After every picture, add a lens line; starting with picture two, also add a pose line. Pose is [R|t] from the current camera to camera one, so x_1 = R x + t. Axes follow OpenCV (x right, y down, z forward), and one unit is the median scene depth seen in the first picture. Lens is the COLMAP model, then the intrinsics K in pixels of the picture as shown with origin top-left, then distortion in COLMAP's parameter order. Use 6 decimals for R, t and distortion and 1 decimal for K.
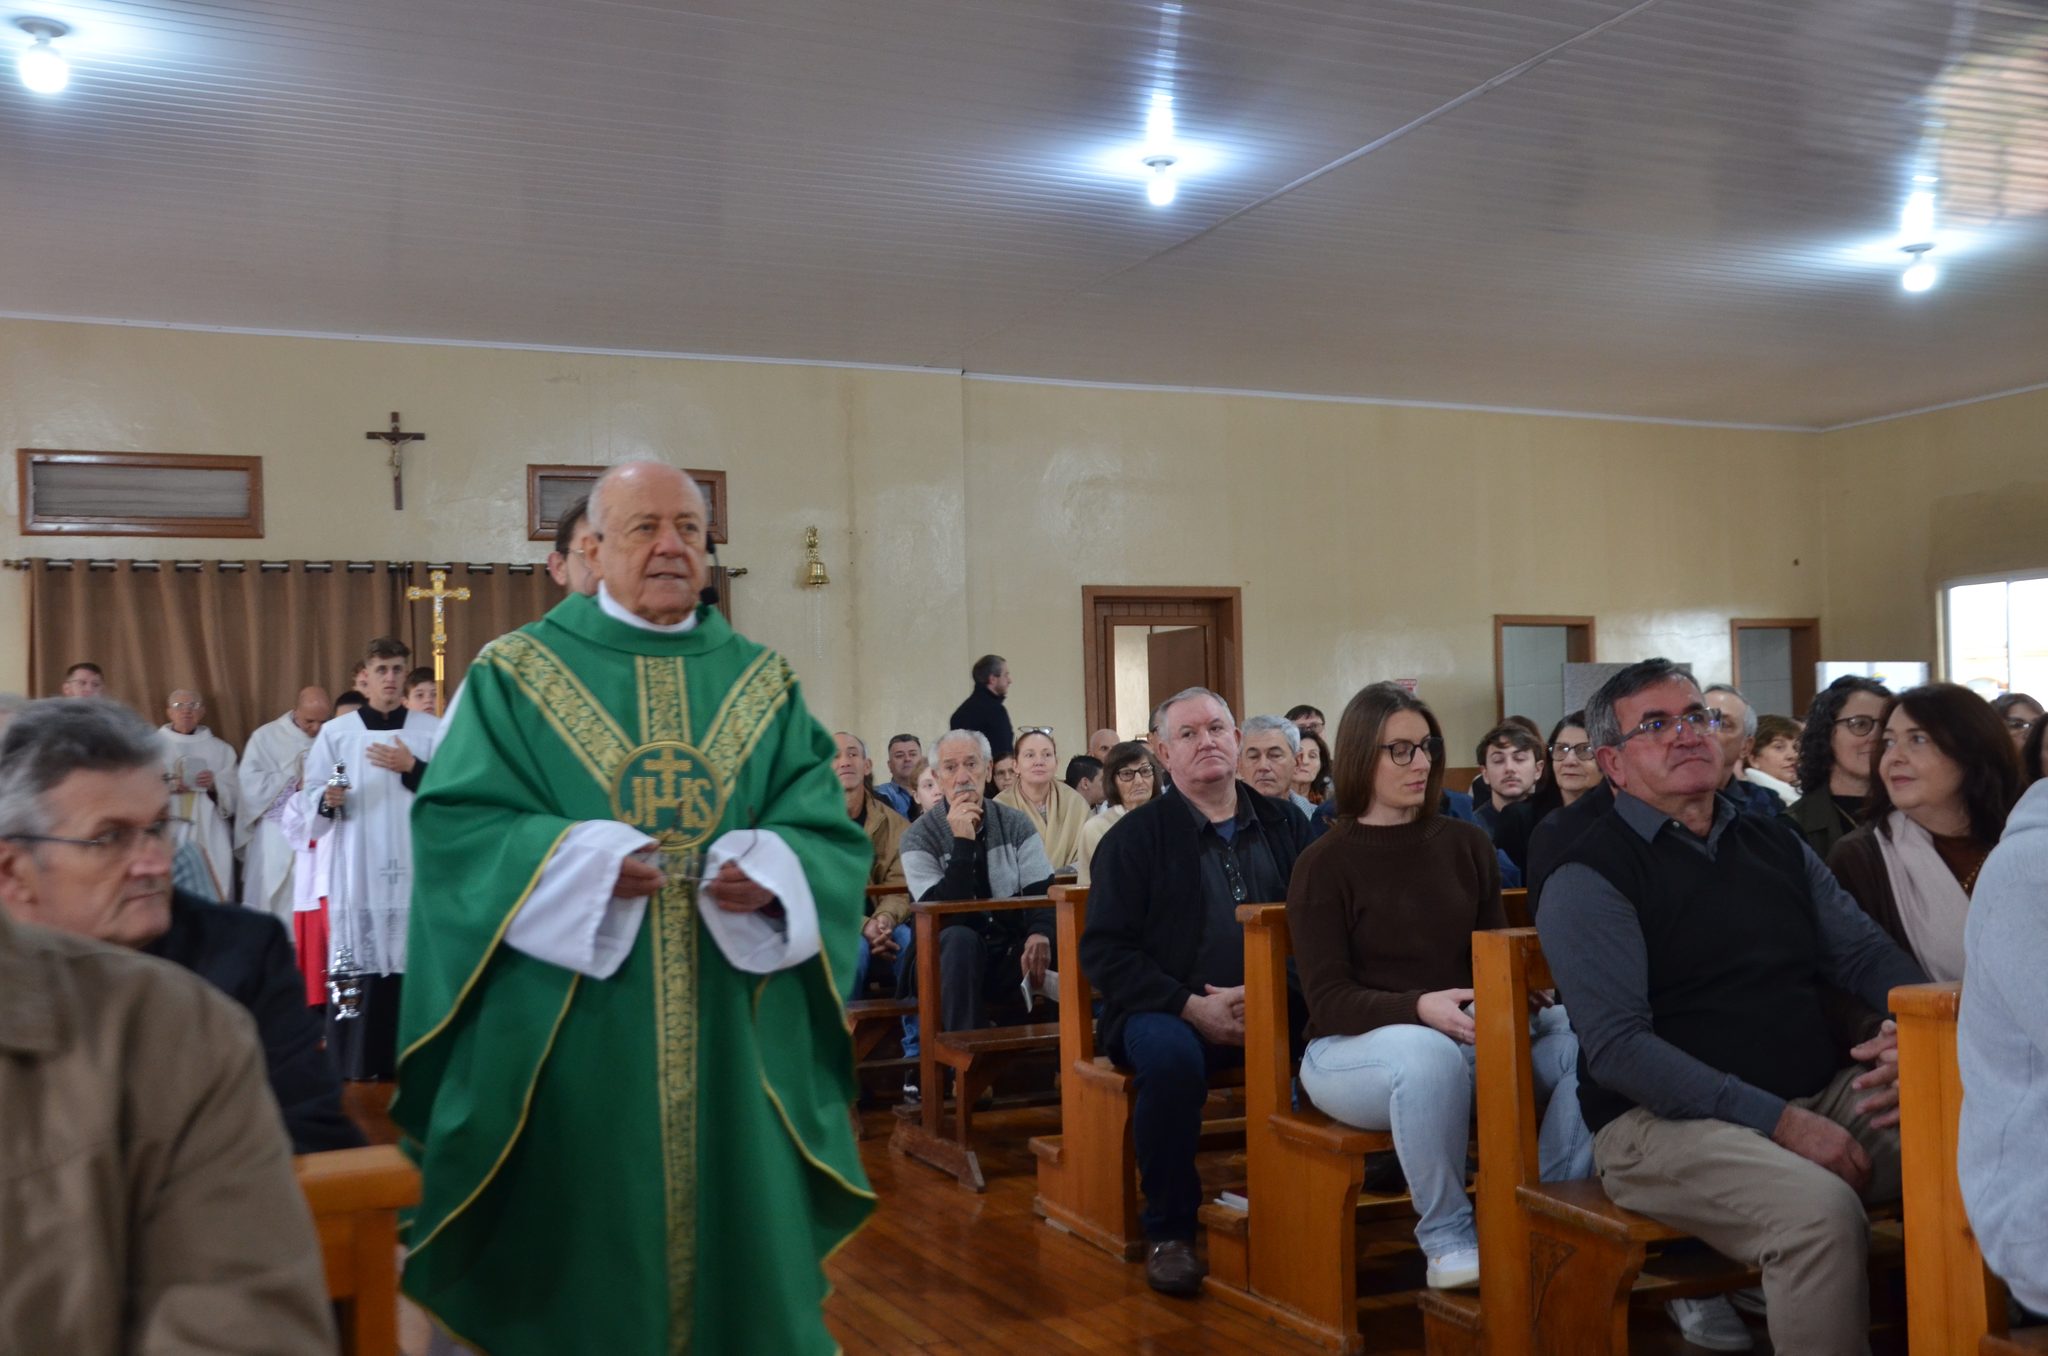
lens RADIAL K [[1689.2, 0, 1014.7], [0, 1689.2, 738.6], [0, 0, 1]] dist [-0.127824, 0.155665]
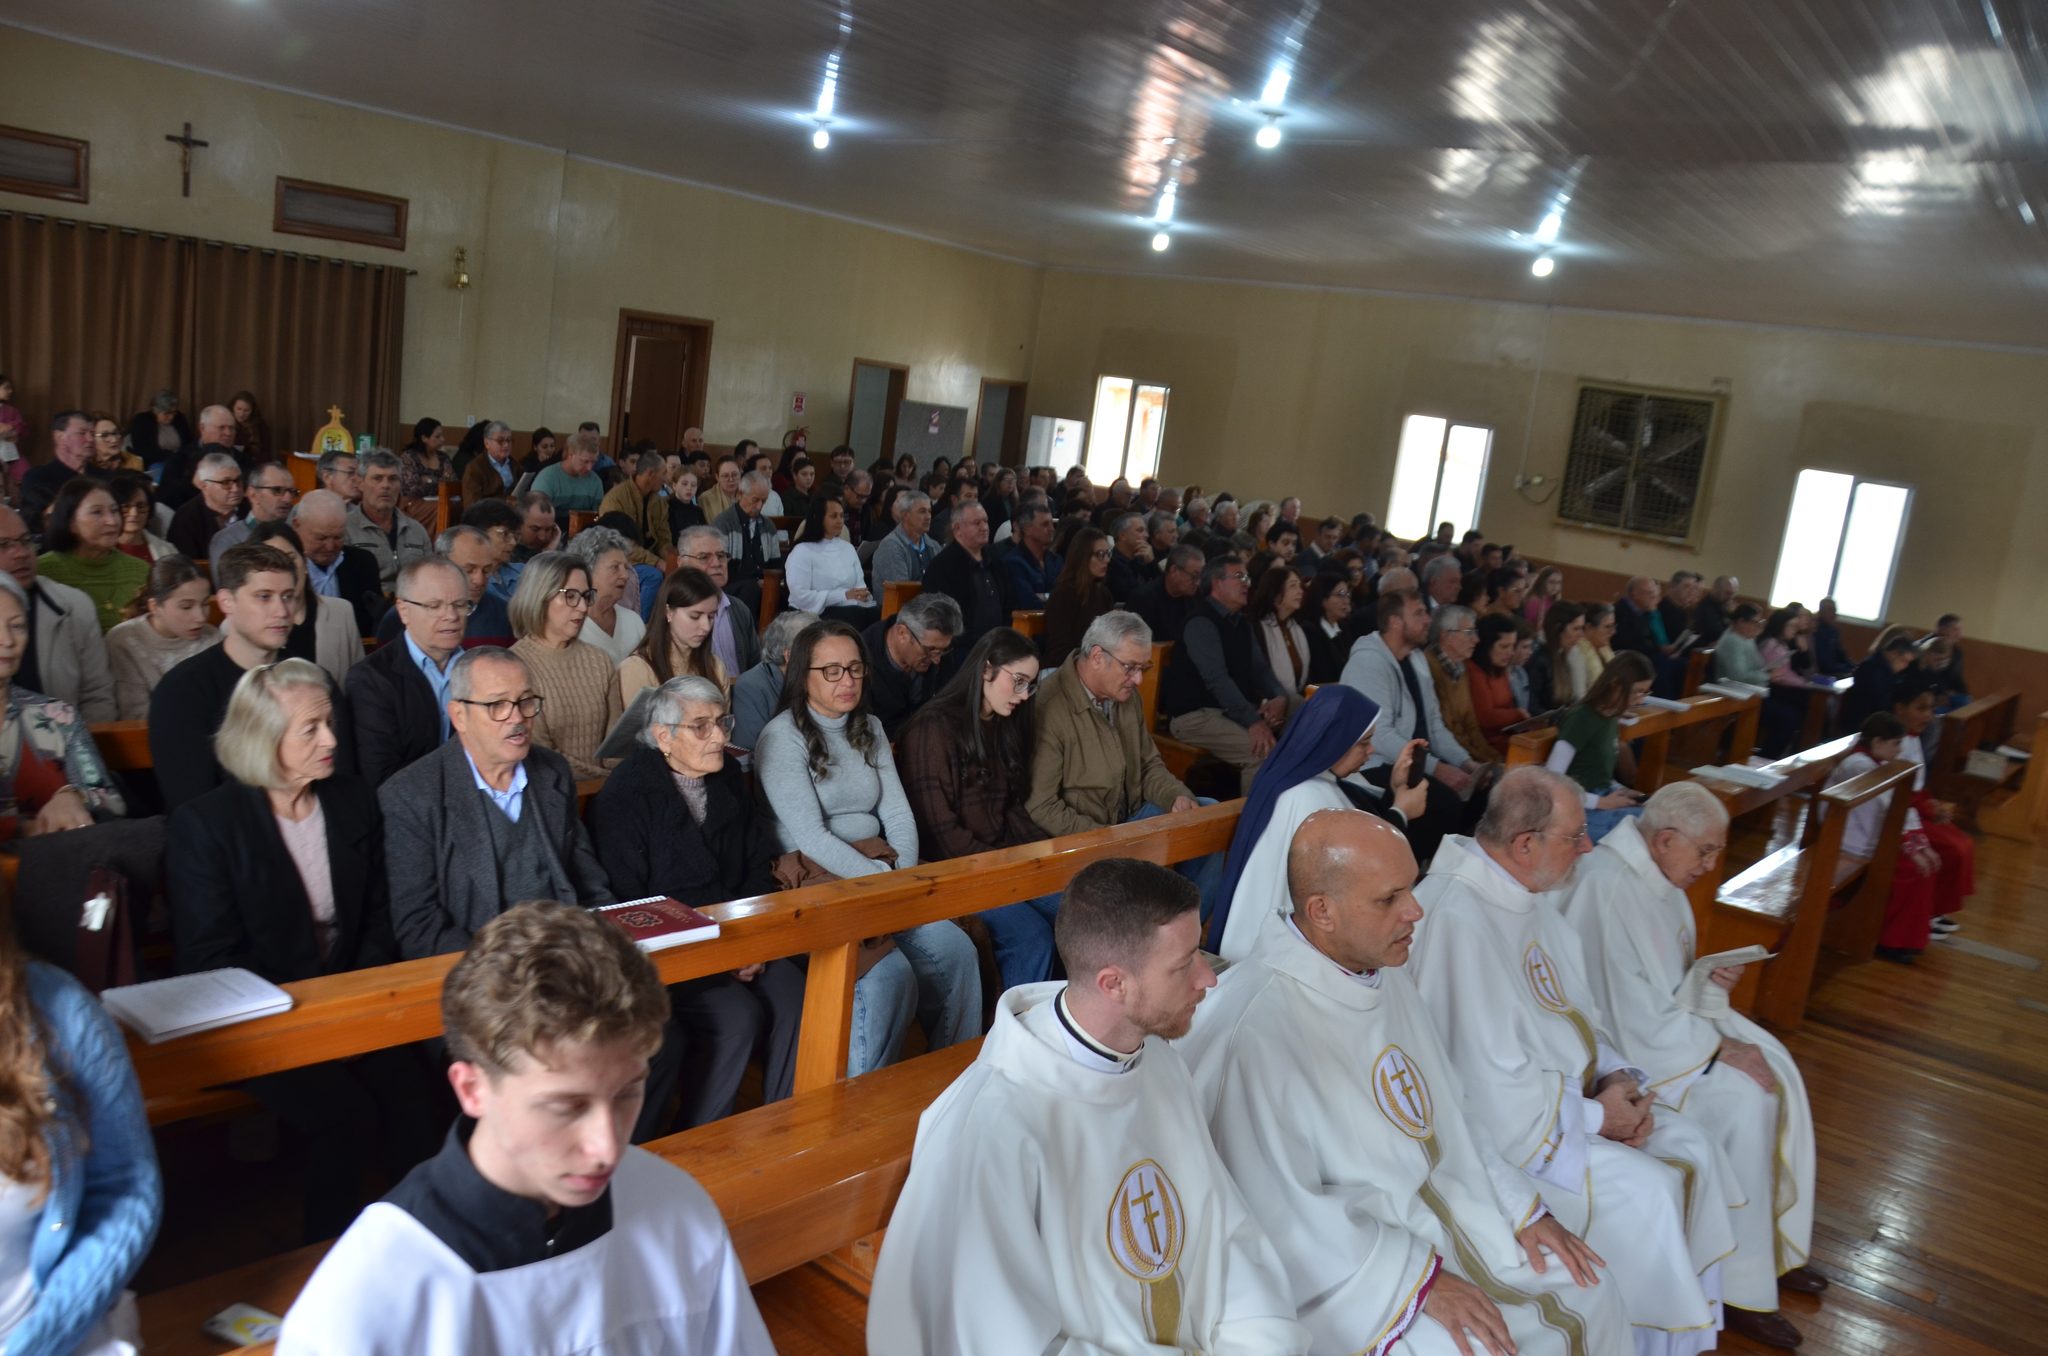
lens RADIAL K [[1689.2, 0, 1014.7], [0, 1689.2, 738.6], [0, 0, 1]] dist [-0.127824, 0.155665]
pose [[0.875481, 0.035421, 0.481952, -0.437527], [-0.140511, 0.972880, 0.183741, -0.050575], [-0.462373, -0.228581, 0.856716, -0.627387]]
